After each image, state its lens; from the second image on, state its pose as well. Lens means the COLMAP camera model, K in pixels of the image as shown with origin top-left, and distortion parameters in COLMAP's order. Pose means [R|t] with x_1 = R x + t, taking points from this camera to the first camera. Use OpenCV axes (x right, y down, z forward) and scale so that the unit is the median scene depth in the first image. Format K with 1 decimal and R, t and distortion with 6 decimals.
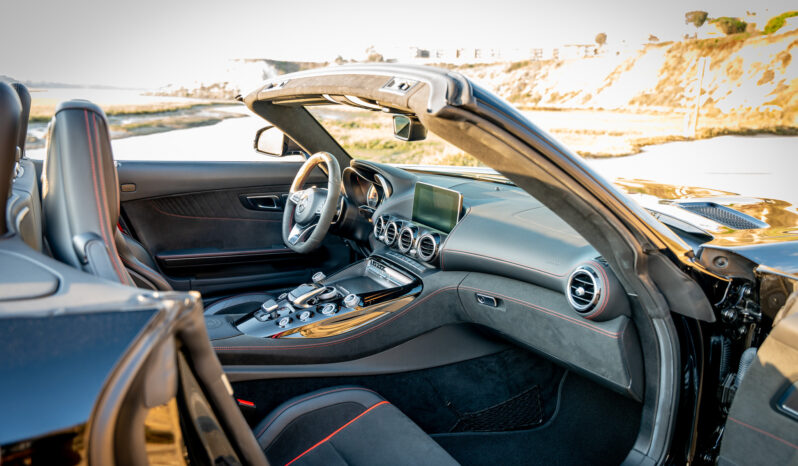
lens RADIAL K [[616.0, 0, 398.8], [0, 616.0, 232.3], [0, 0, 1]] dist [0.000184, 0.000002]
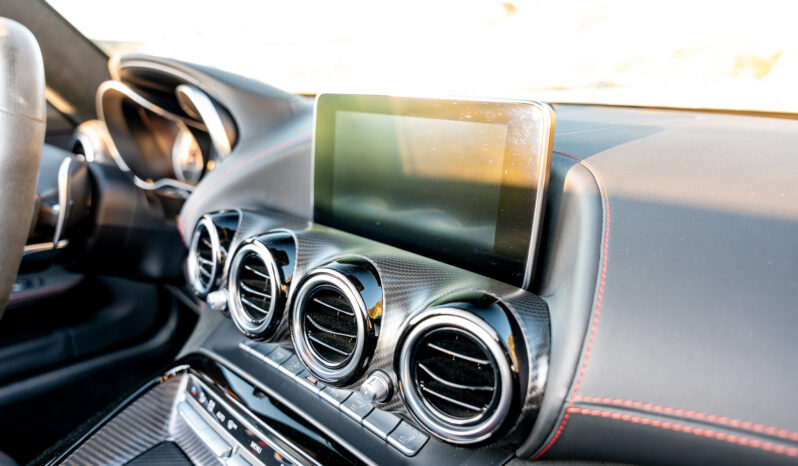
lens RADIAL K [[534.1, 0, 400.9], [0, 534.1, 232.9], [0, 0, 1]] dist [0.010226, 0.001154]
pose [[0.956106, -0.106495, 0.272984, -0.010909], [0.084087, 0.992152, 0.092544, -0.032469], [-0.280697, -0.065527, 0.957557, 0.687570]]
